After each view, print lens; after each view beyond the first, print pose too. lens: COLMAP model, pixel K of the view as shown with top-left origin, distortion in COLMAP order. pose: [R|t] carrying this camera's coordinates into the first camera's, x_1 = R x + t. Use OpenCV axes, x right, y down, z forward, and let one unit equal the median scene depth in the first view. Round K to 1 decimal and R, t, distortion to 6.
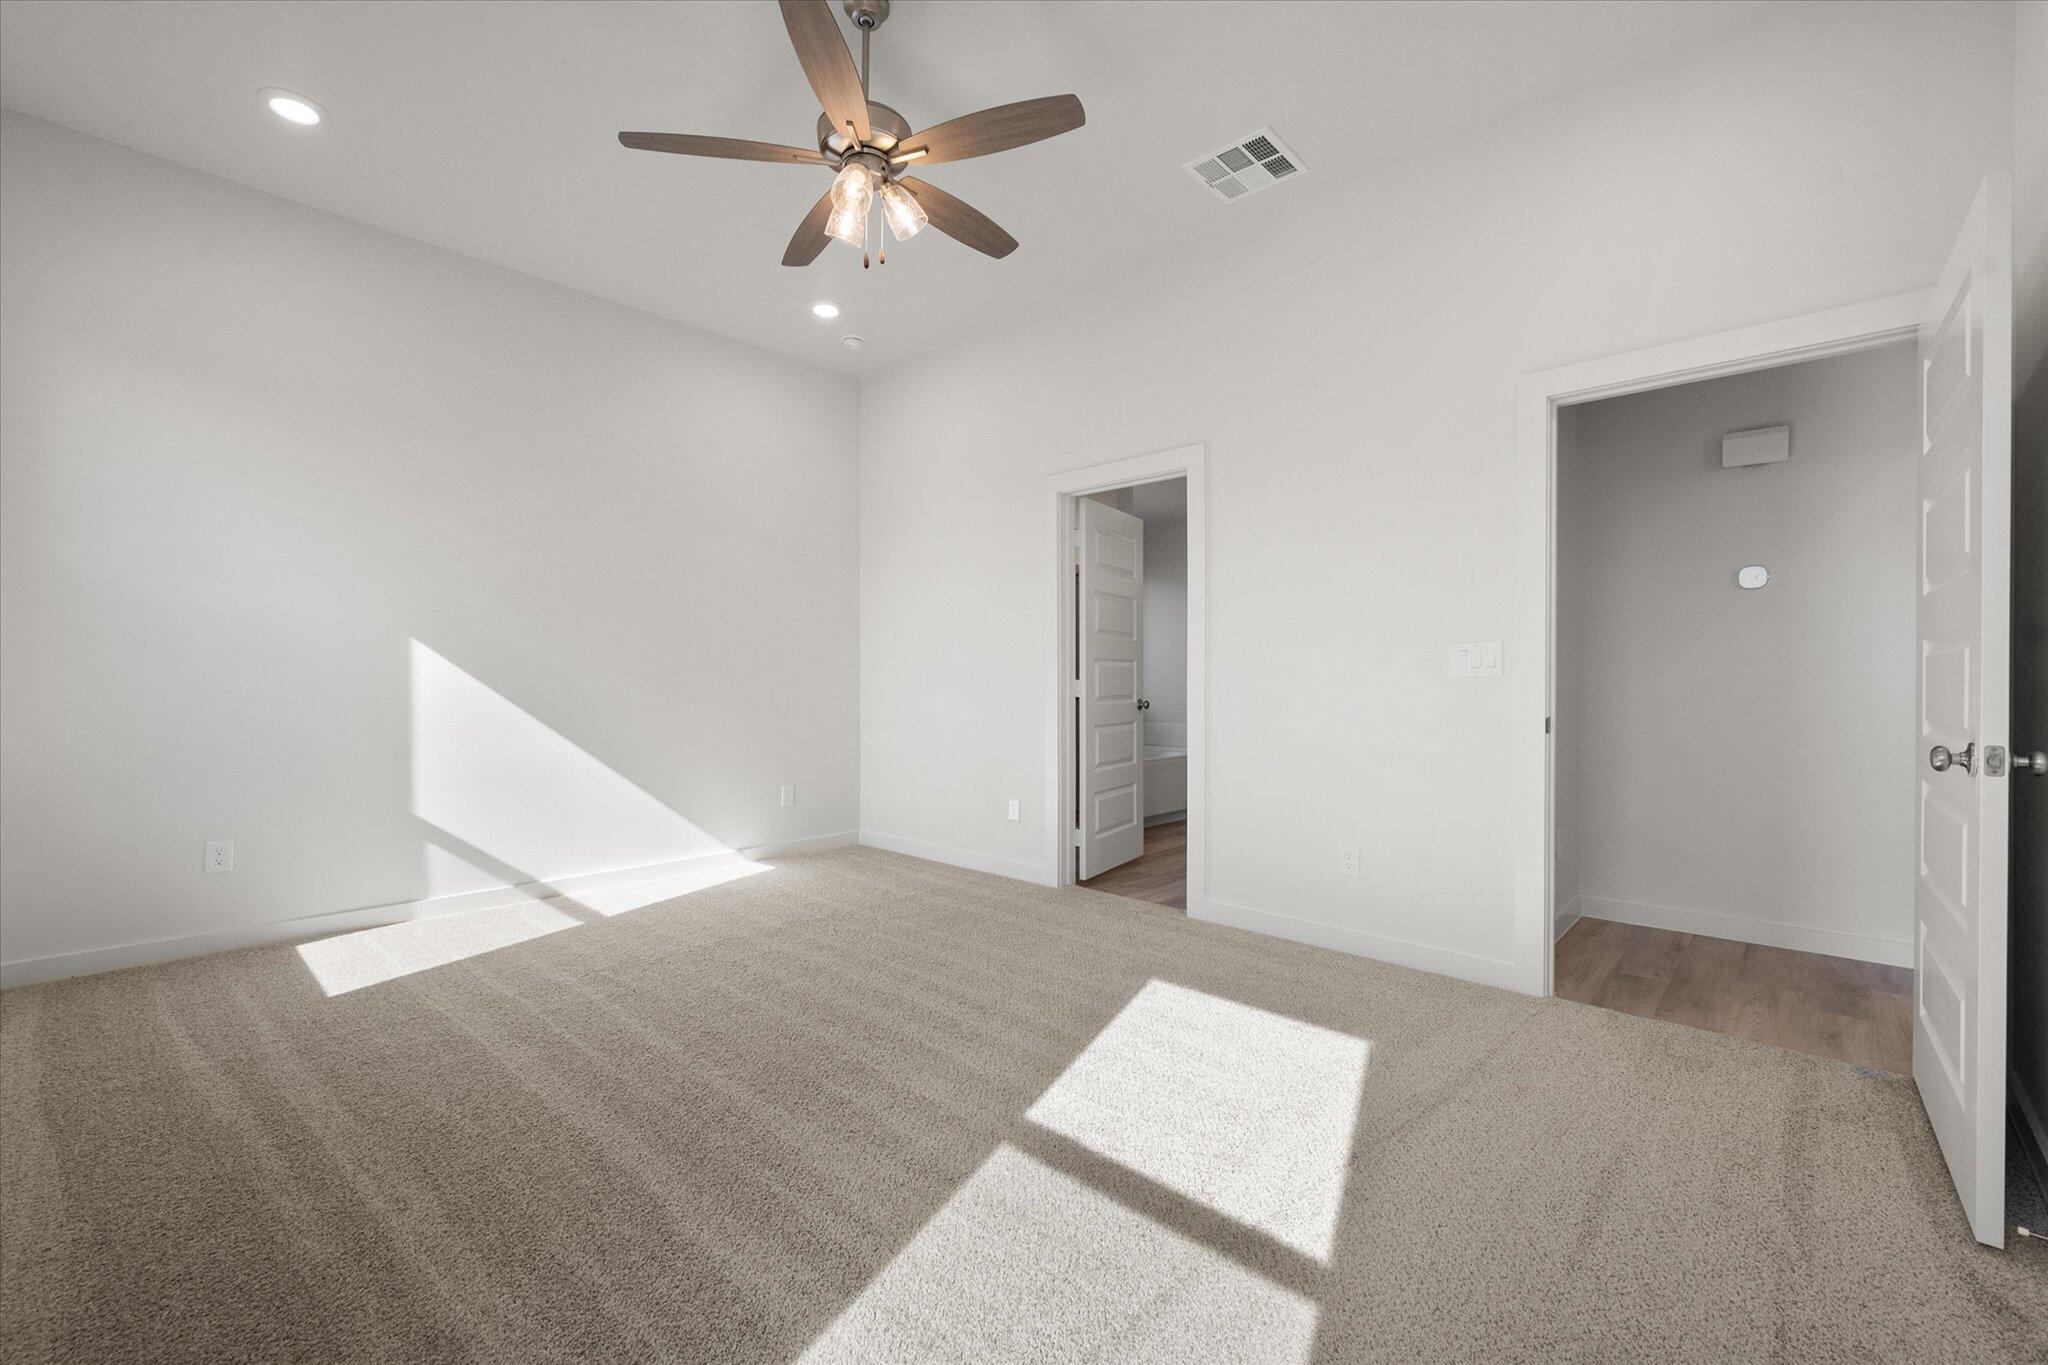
lens RADIAL K [[817.5, 0, 1038.6], [0, 817.5, 683.3], [0, 0, 1]] dist [-0.001324, 0.000243]
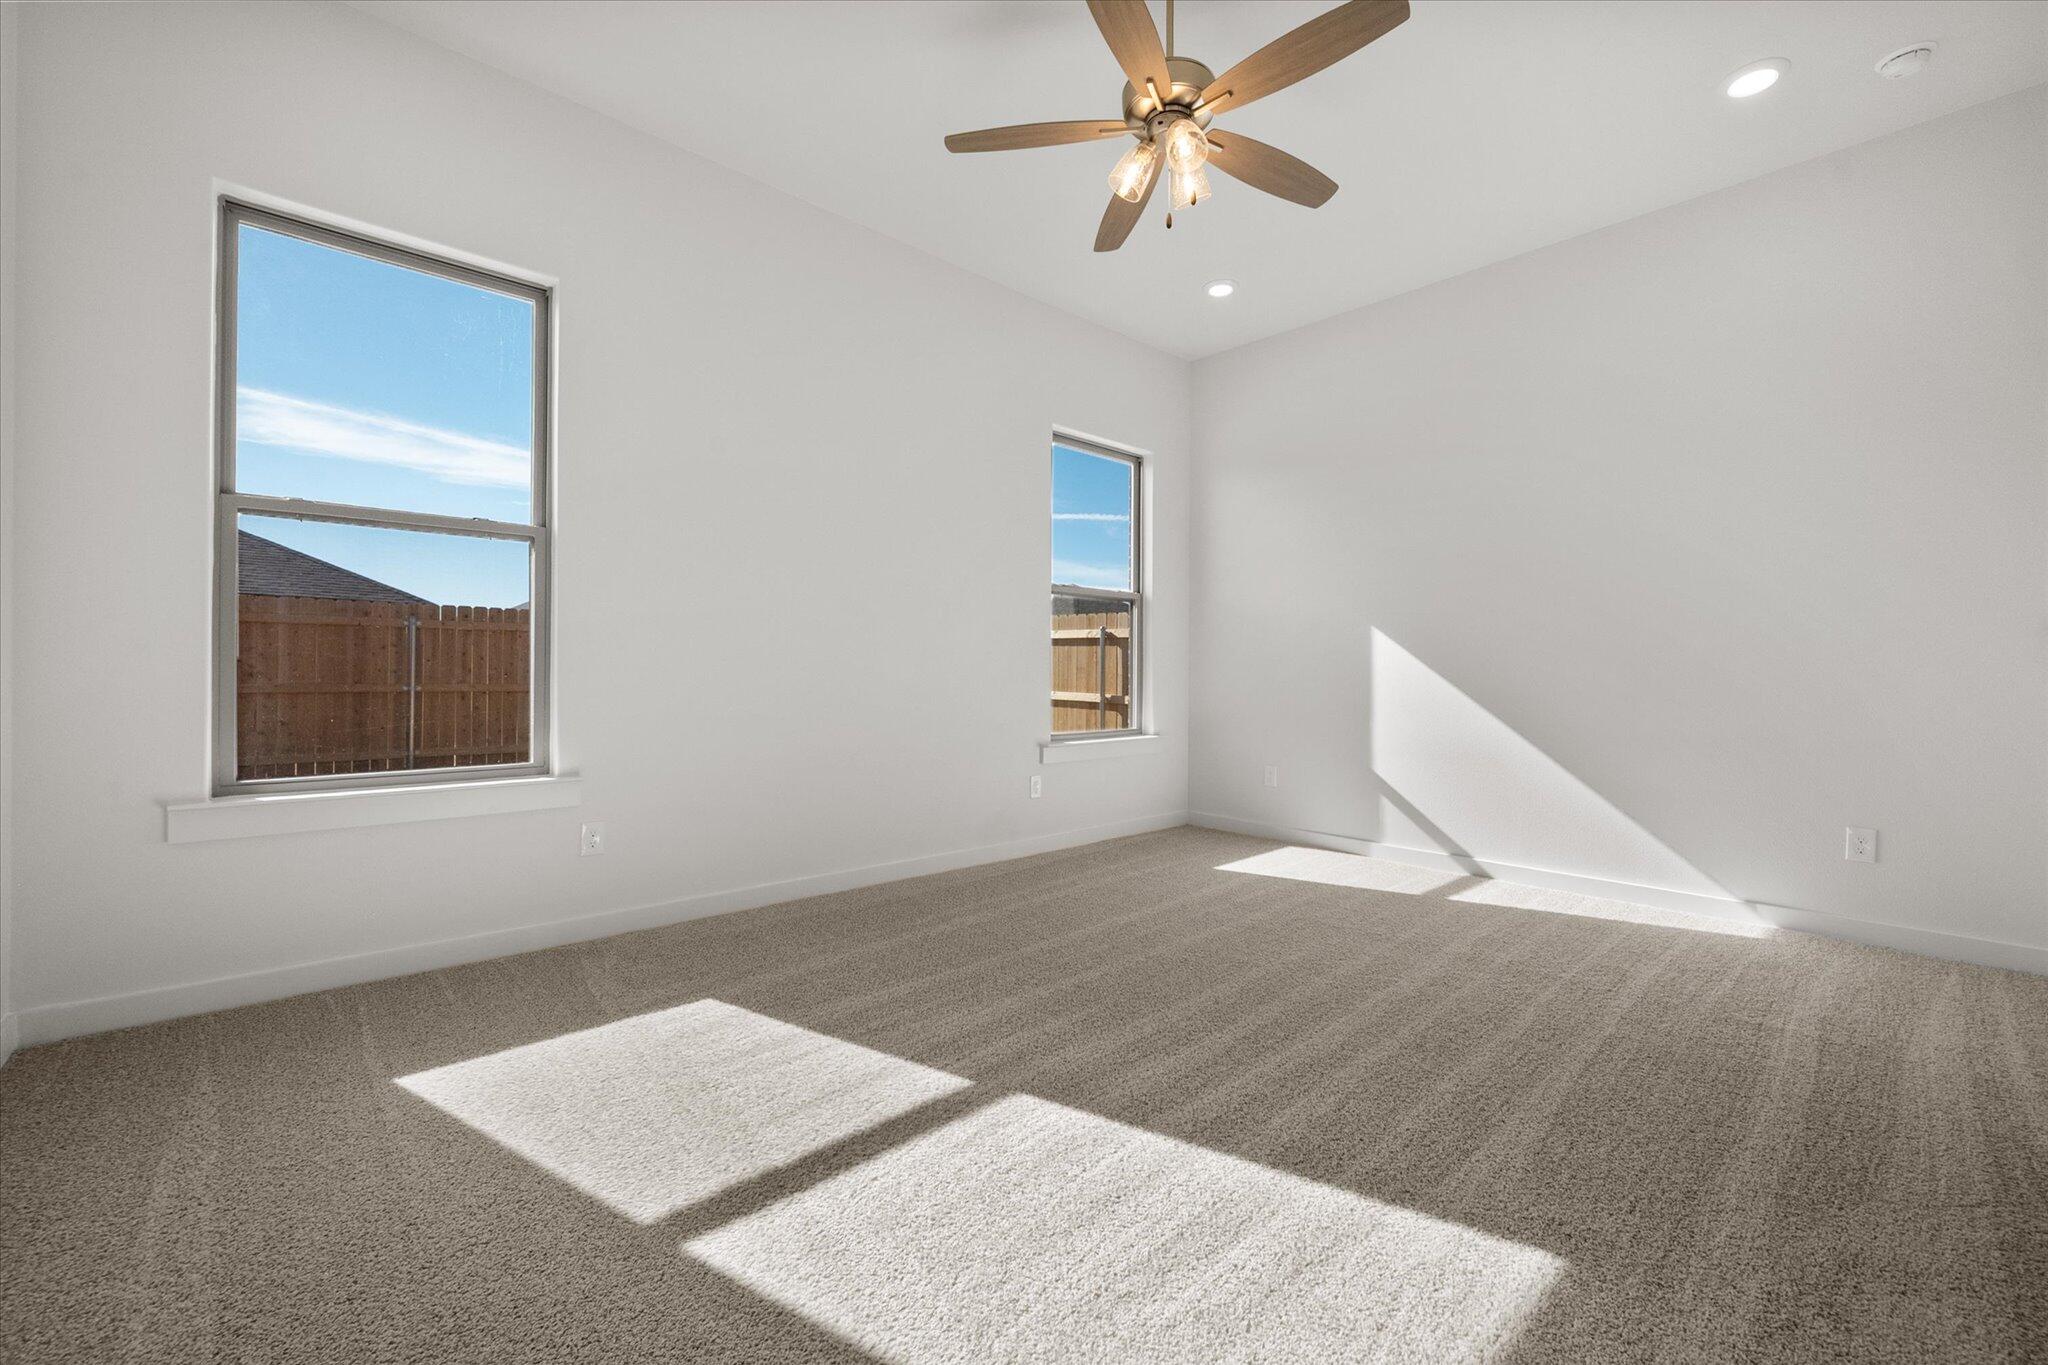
lens RADIAL K [[817.5, 0, 1029.0], [0, 817.5, 670.4], [0, 0, 1]] dist [-0.001324, 0.000243]
pose [[-0.053345, -0.002382, -0.998573, 0.491122], [-0.016702, 0.999859, -0.001493, 0.020458], [0.998436, 0.016599, -0.053377, 0.554554]]
